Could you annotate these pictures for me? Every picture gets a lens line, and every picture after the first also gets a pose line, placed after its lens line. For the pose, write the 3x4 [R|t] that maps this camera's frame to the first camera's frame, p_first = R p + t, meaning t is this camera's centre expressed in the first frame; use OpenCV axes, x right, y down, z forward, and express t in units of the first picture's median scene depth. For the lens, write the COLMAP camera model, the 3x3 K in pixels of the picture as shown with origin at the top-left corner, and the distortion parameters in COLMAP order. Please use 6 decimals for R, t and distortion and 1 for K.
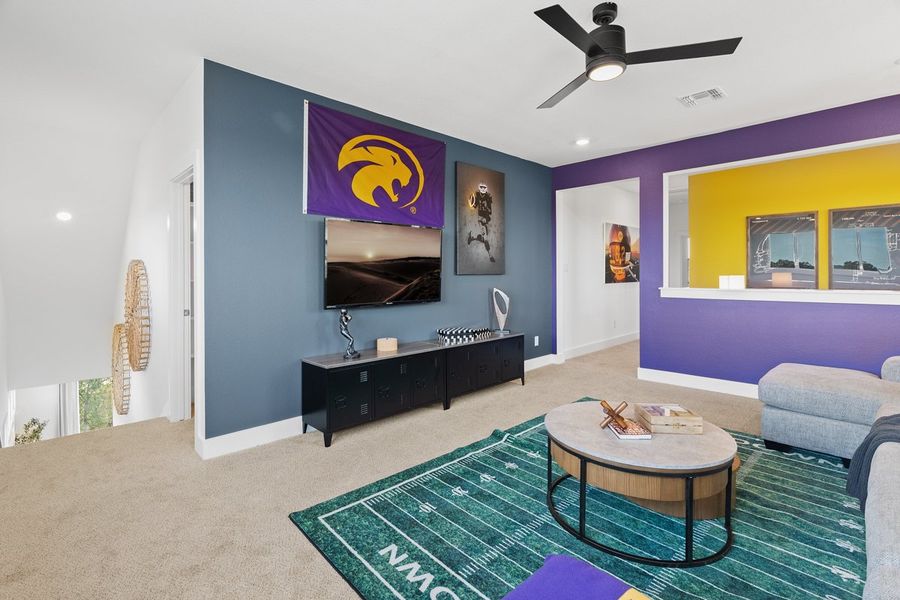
lens RADIAL K [[446.1, 0, 450.3], [0, 446.1, 284.5], [0, 0, 1]] dist [0.000944, 0.001119]
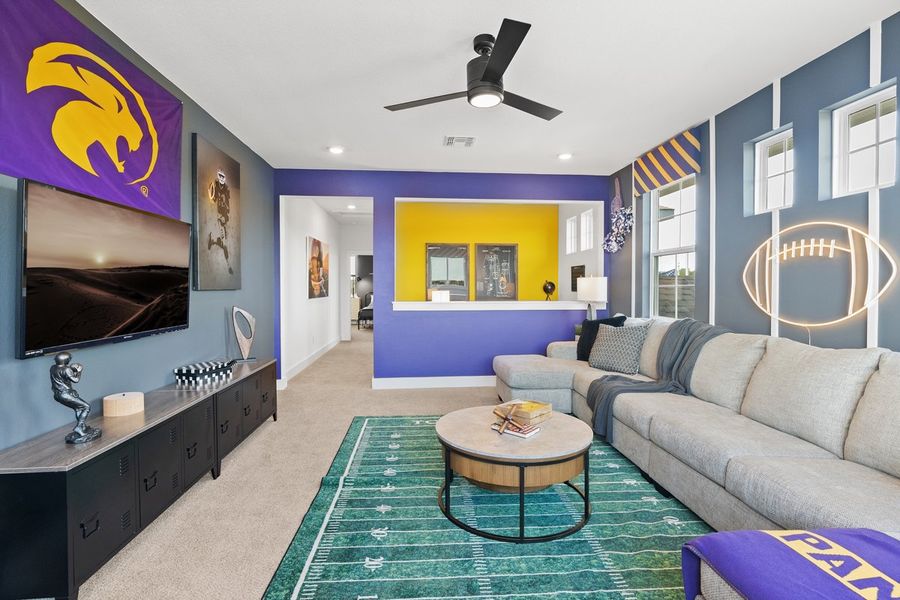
lens RADIAL K [[436.7, 0, 450.0], [0, 436.7, 300.0], [0, 0, 1]] dist [-0.001630, 0.000237]
pose [[0.607473, -0.017651, 0.794144, -0.323730], [0.015065, 0.999829, 0.010698, -0.007955], [-0.794197, 0.005465, 0.607636, 0.263006]]
